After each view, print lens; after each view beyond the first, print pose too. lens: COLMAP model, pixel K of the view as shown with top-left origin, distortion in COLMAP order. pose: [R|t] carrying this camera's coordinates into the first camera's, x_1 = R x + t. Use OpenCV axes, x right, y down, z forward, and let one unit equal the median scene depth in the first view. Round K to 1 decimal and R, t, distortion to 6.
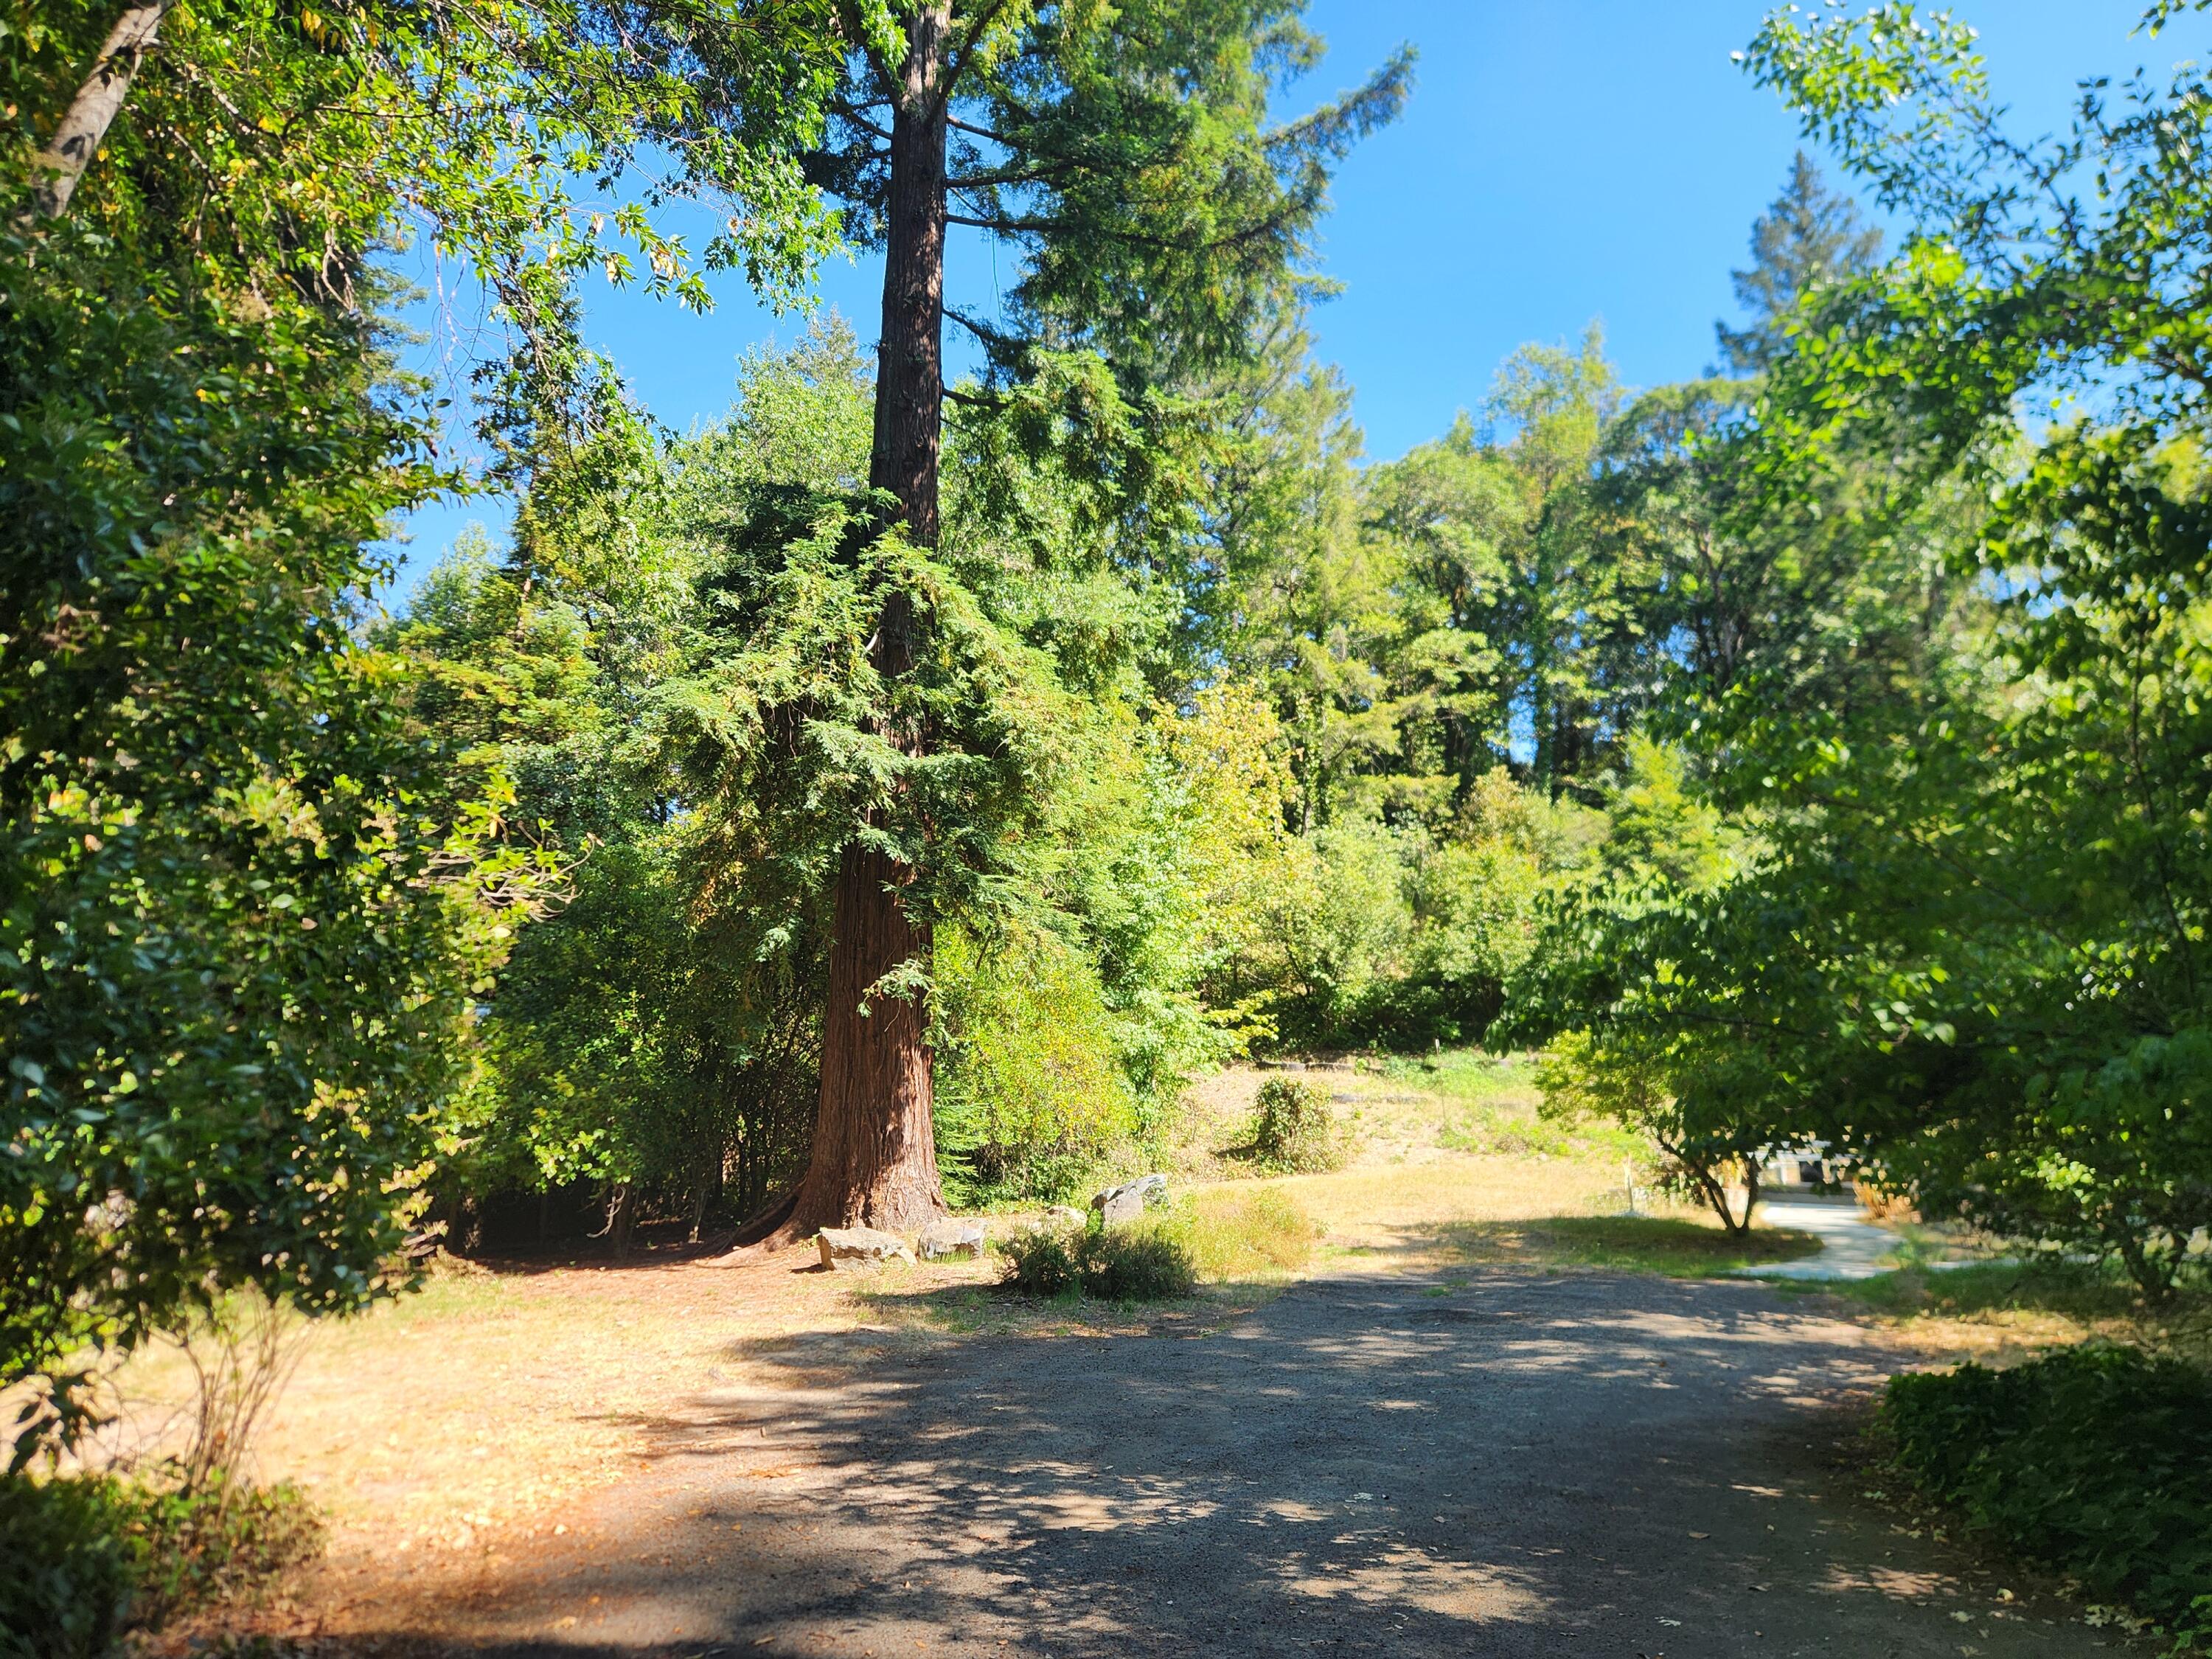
lens RADIAL K [[1464.3, 0, 1052.8], [0, 1464.3, 830.1], [0, 0, 1]] dist [0.070569, -0.037764]
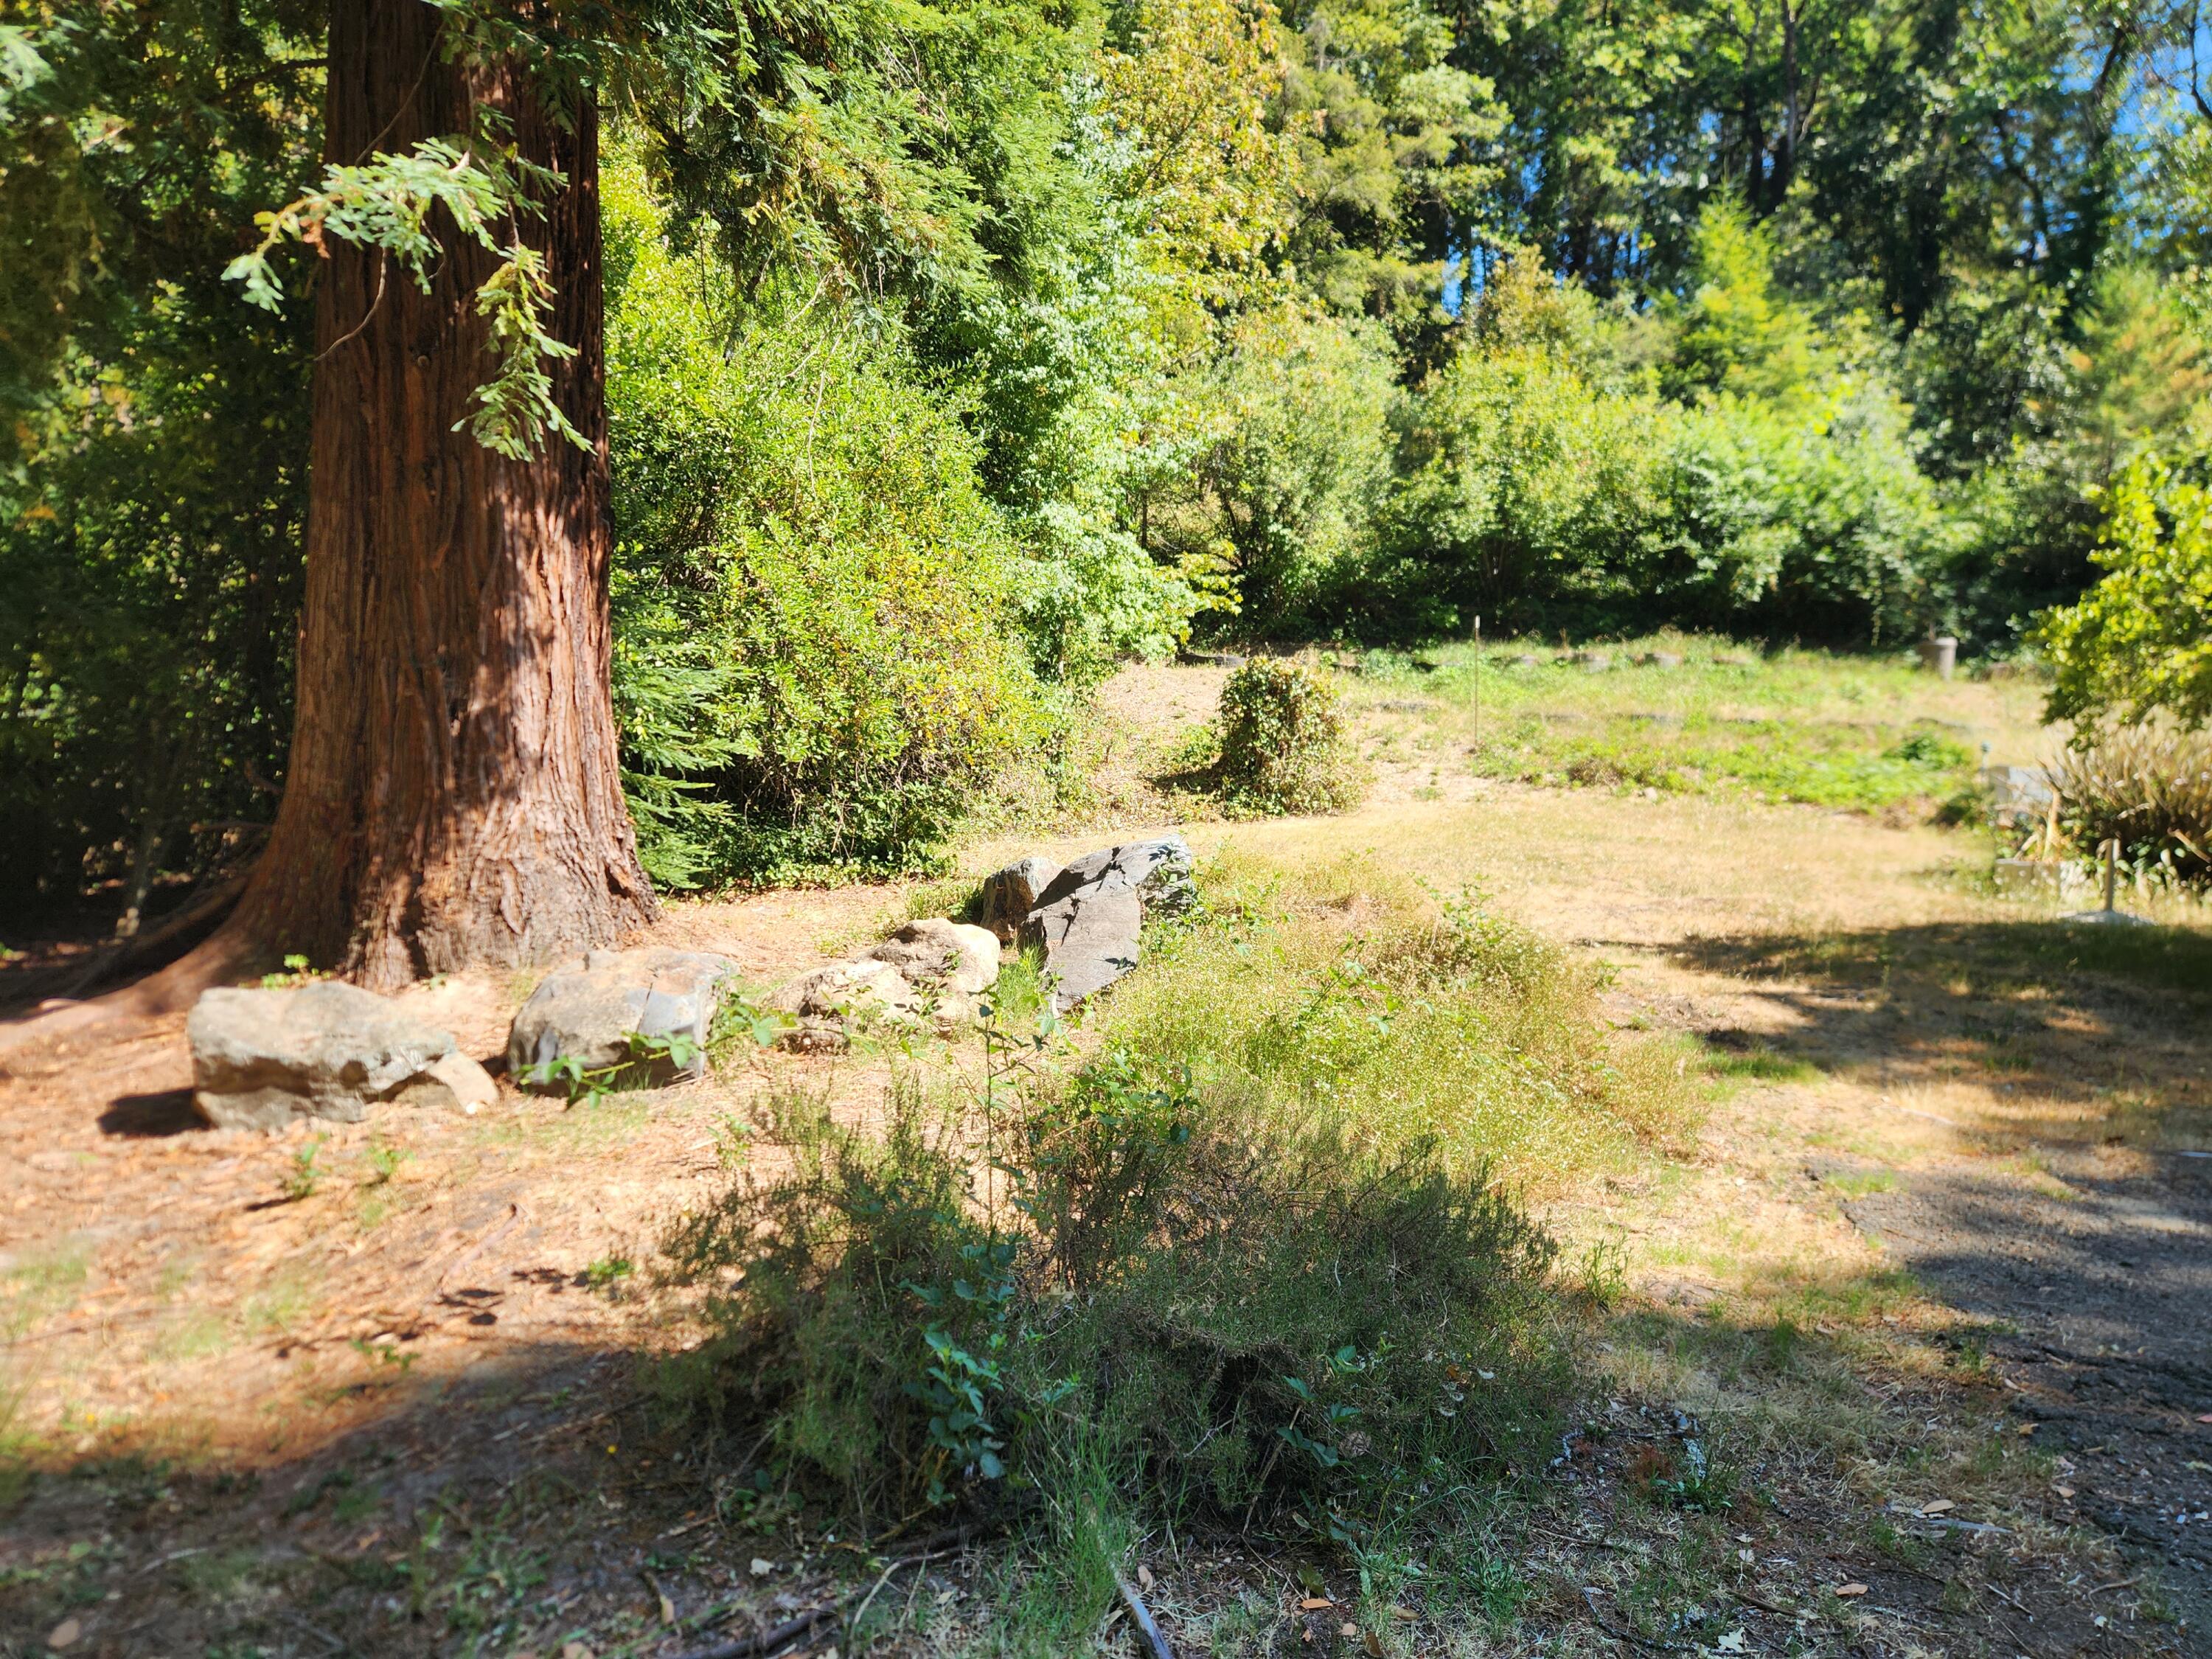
lens RADIAL K [[1464.3, 0, 1087.8], [0, 1464.3, 833.3], [0, 0, 1]] dist [0.070569, -0.037764]
pose [[0.989554, 0.014083, 0.143471, -0.005008], [-0.050141, 0.966701, 0.250949, 0.081728], [-0.135160, -0.255522, 0.957309, 0.379244]]
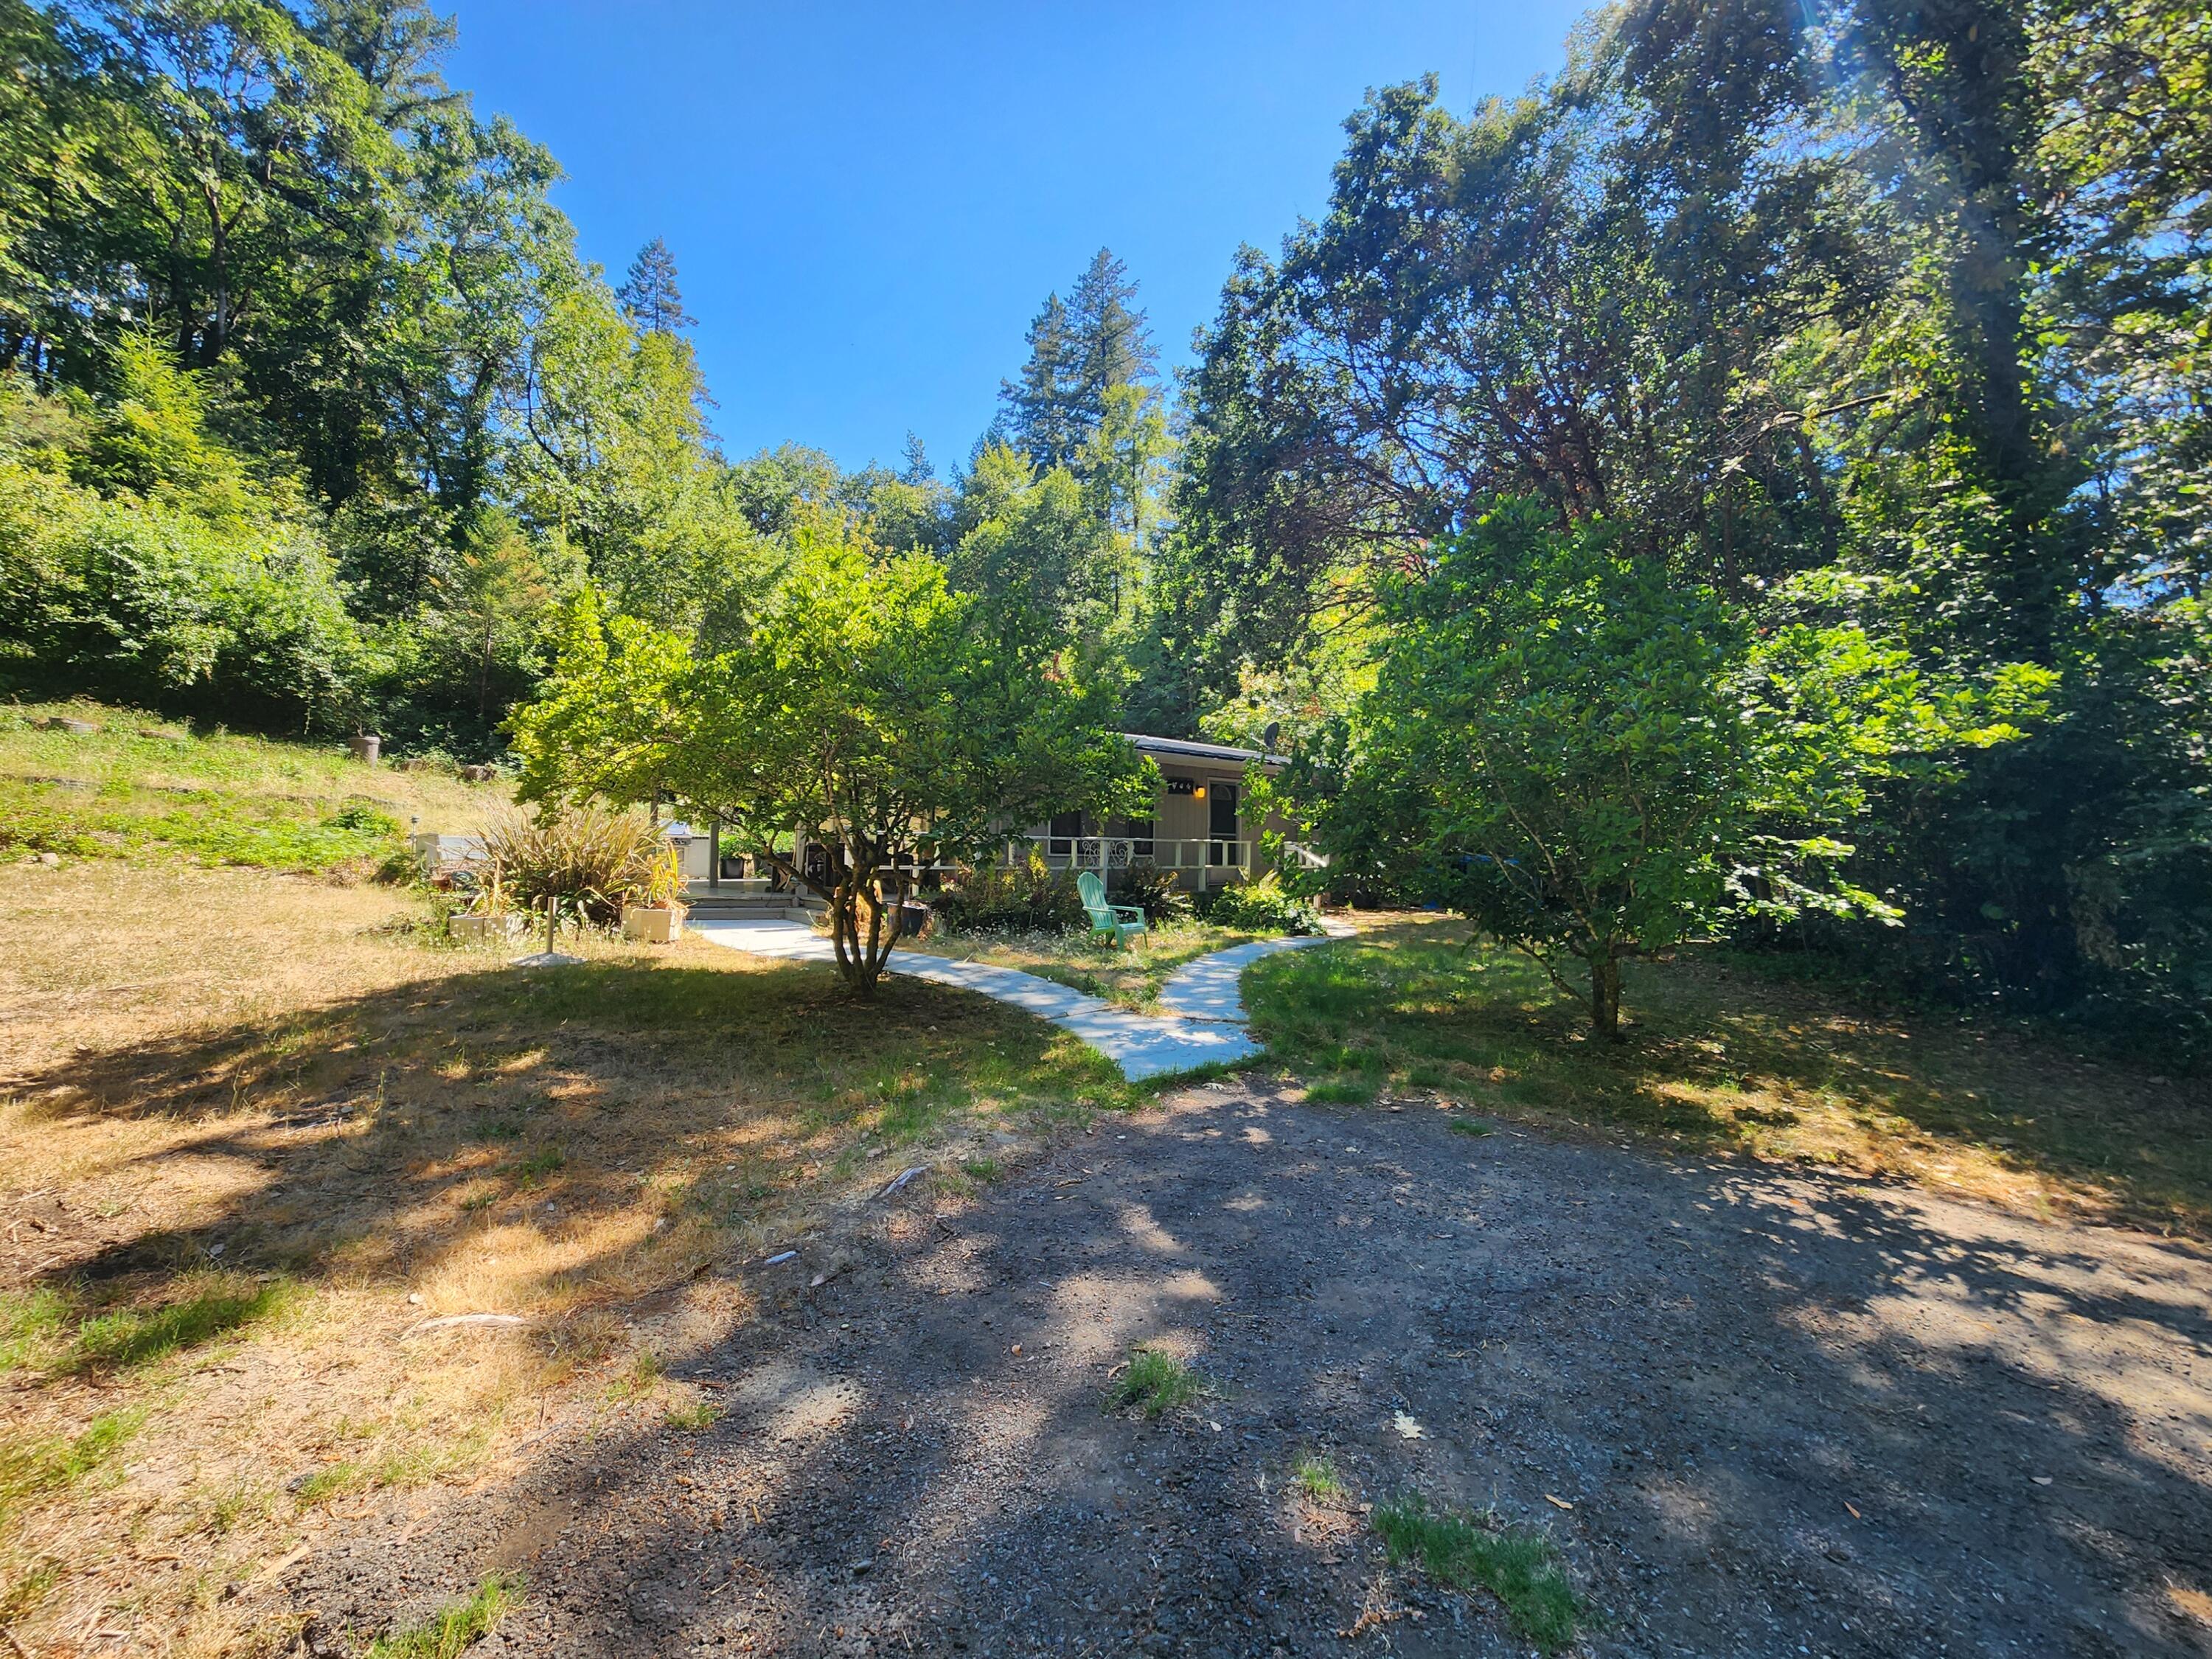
lens RADIAL K [[901.4, 0, 1112.9], [0, 901.4, 816.8], [0, 0, 1]] dist [-0.001253, 0.001470]
pose [[0.205812, 0.043836, 0.977609, 0.046531], [-0.220736, 0.975330, 0.002737, 0.096335], [-0.953372, -0.216357, 0.210410, 0.459322]]
